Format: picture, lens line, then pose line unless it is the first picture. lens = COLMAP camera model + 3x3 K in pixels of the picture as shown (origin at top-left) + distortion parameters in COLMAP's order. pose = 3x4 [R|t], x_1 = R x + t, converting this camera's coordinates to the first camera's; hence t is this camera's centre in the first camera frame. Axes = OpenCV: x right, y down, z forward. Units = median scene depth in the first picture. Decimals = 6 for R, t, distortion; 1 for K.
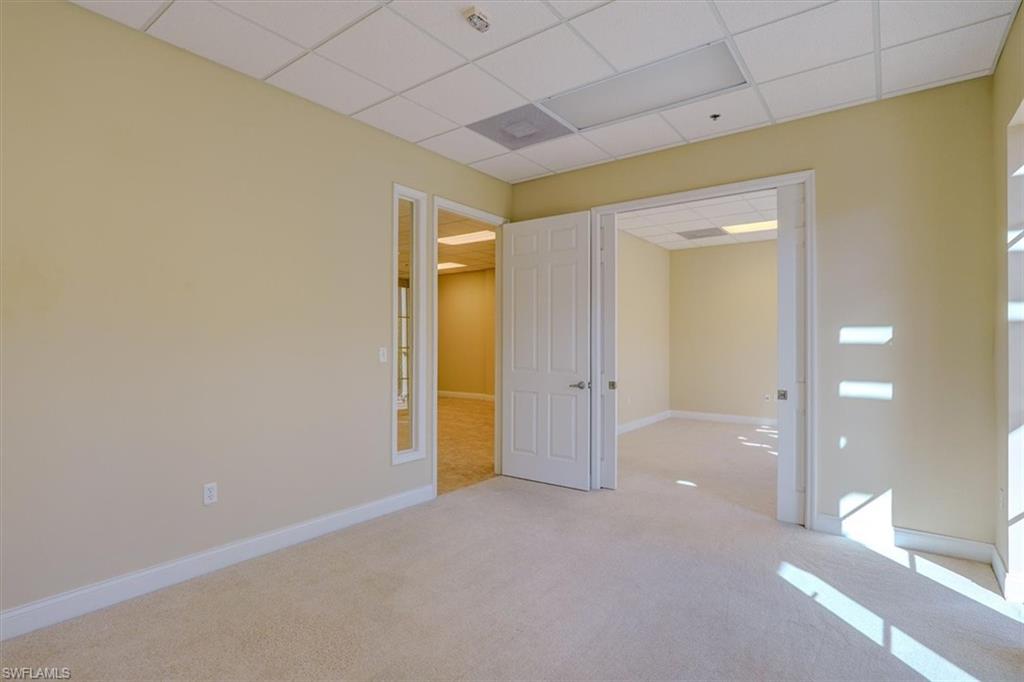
lens RADIAL K [[514.7, 0, 527.7], [0, 514.7, 339.6], [0, 0, 1]] dist [-0.000273, 0.000117]
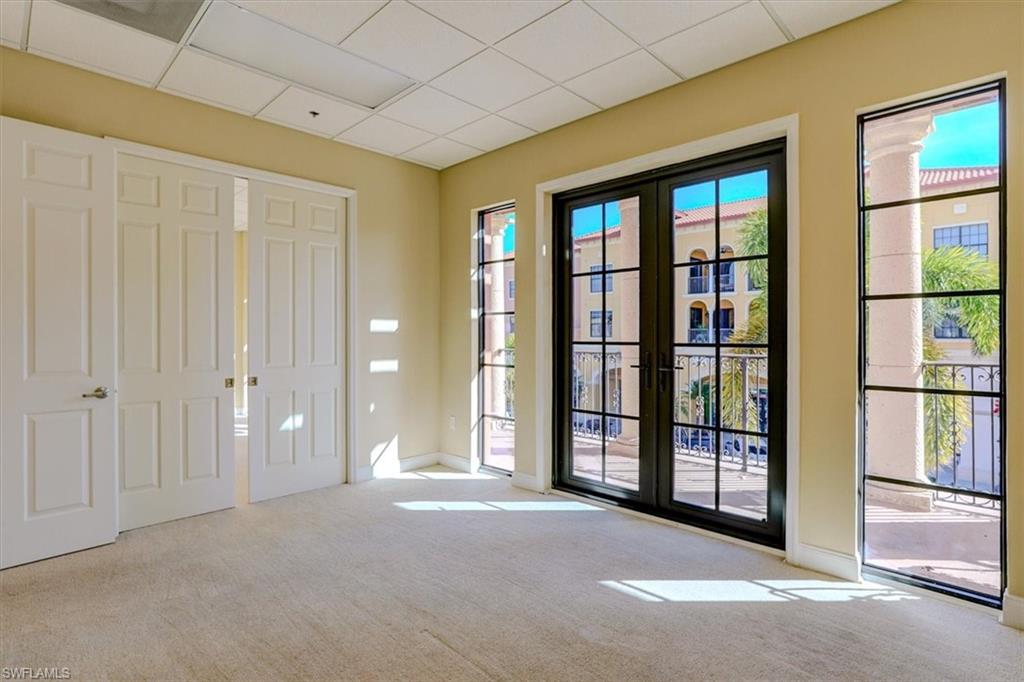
lens RADIAL K [[508.4, 0, 510.3], [0, 508.4, 337.4], [0, 0, 1]] dist [0.000722, 0.001251]
pose [[0.153056, -0.006928, 0.988193, -0.611574], [-0.002999, 0.999968, 0.007475, 0.011087], [-0.988213, -0.004108, 0.153030, 0.458908]]
